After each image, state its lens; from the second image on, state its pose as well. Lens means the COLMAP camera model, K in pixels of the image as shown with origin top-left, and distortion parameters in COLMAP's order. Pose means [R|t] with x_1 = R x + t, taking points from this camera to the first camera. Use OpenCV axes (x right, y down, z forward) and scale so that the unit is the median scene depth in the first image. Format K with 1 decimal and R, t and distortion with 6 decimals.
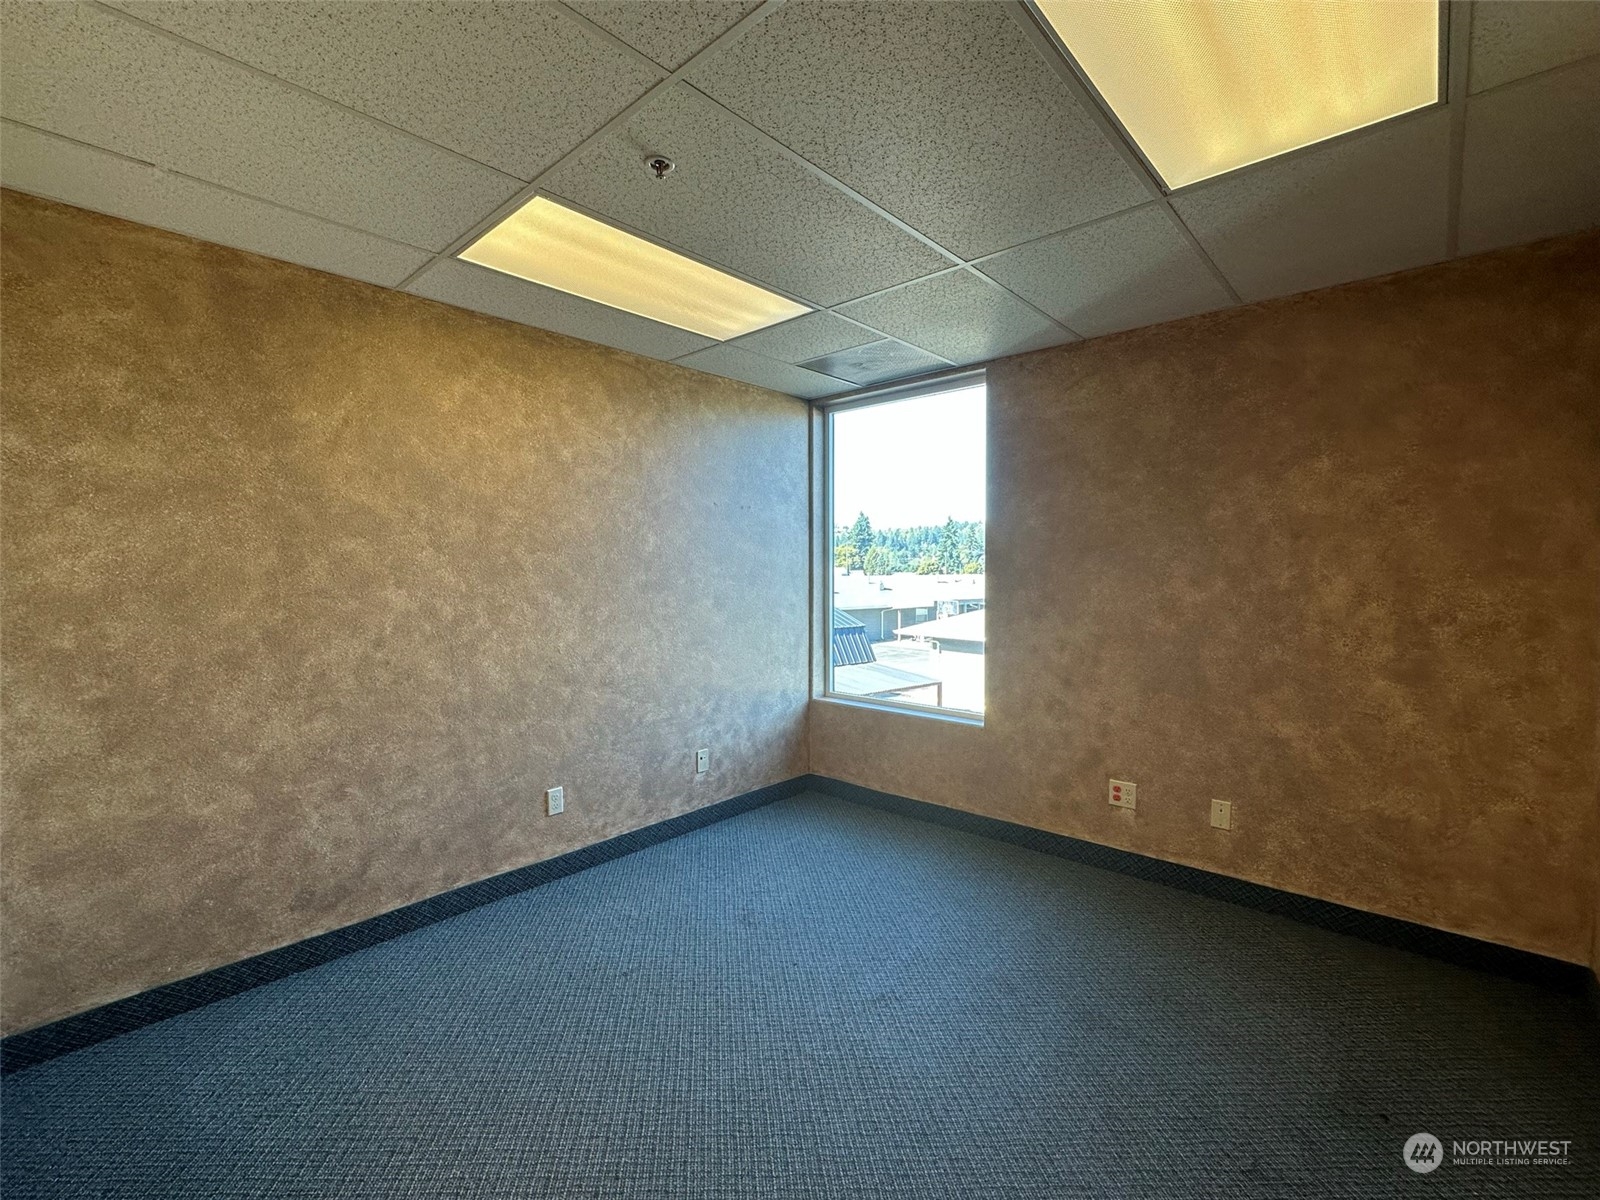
lens RADIAL K [[697.9, 0, 800.0], [0, 697.9, 600.0], [0, 0, 1]] dist [0.001236, -0.000067]
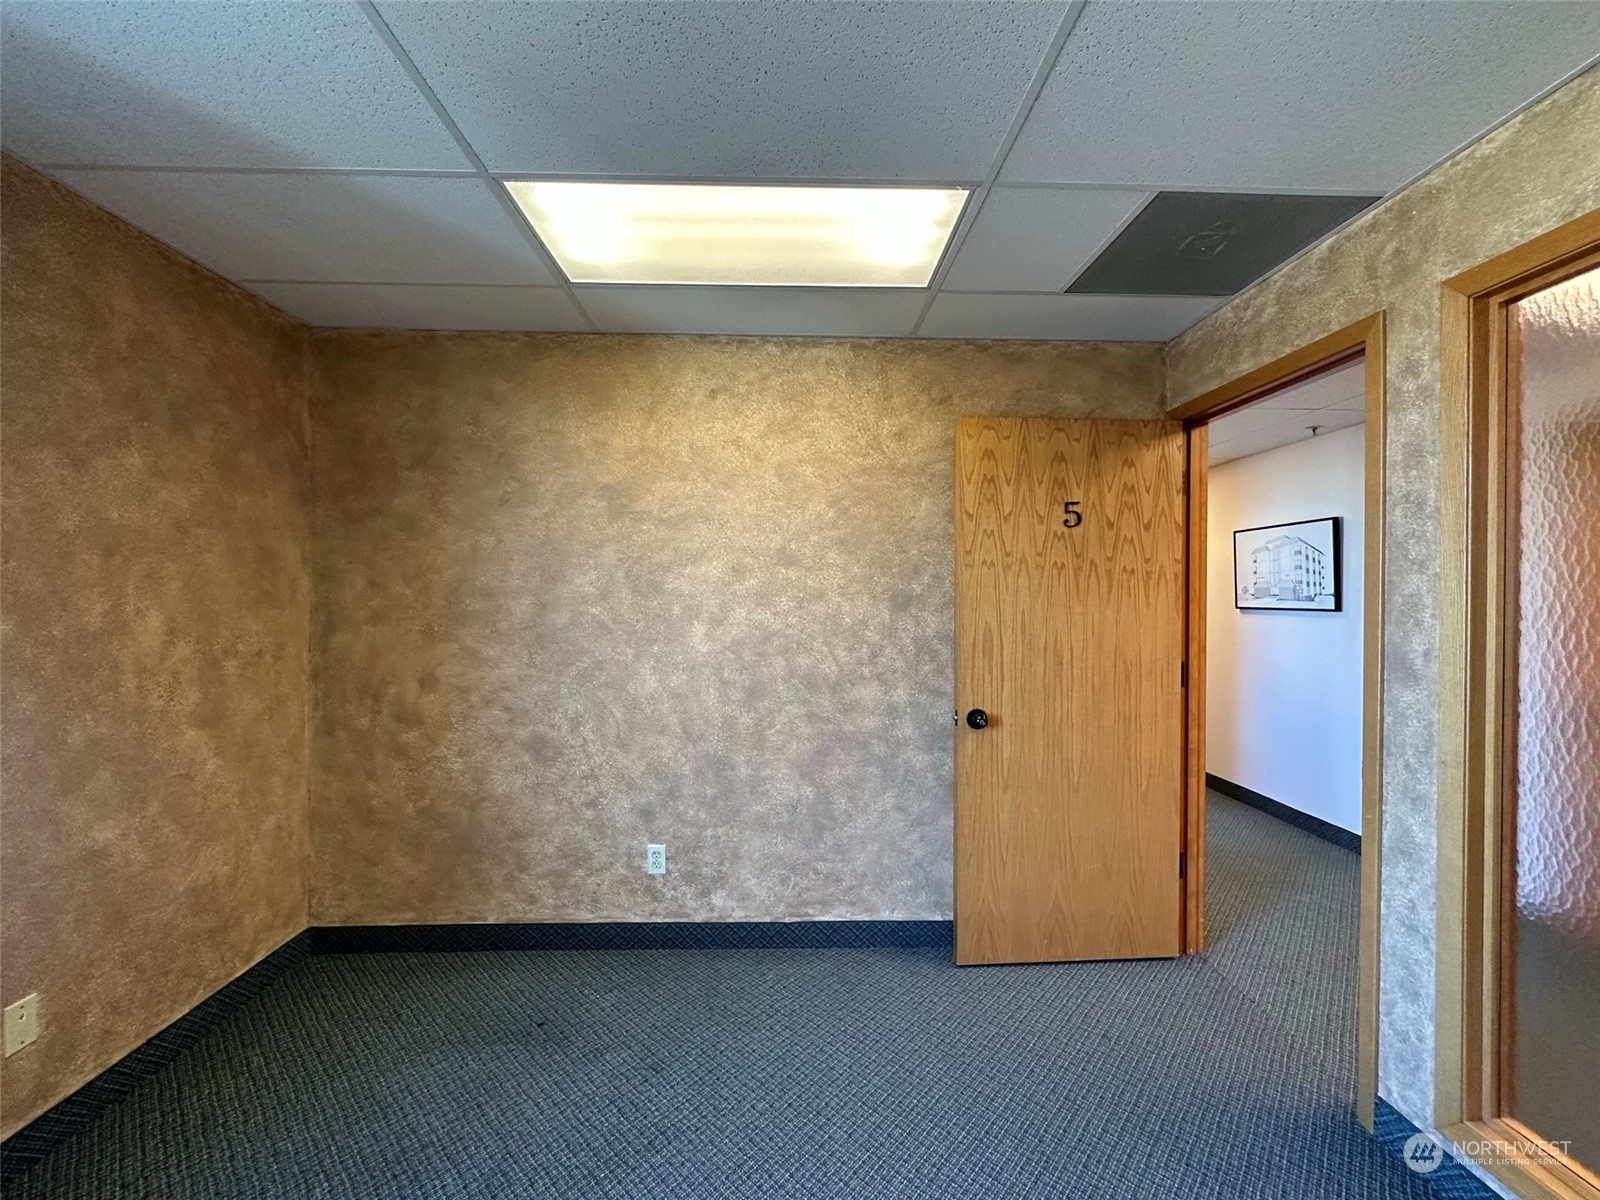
lens RADIAL K [[697.9, 0, 800.0], [0, 697.9, 600.0], [0, 0, 1]] dist [0.001236, -0.000067]
pose [[-0.692792, -0.005345, 0.721118, -0.289999], [0.027319, 0.999060, 0.033652, -0.051612], [-0.720620, 0.043014, -0.691995, 1.029085]]
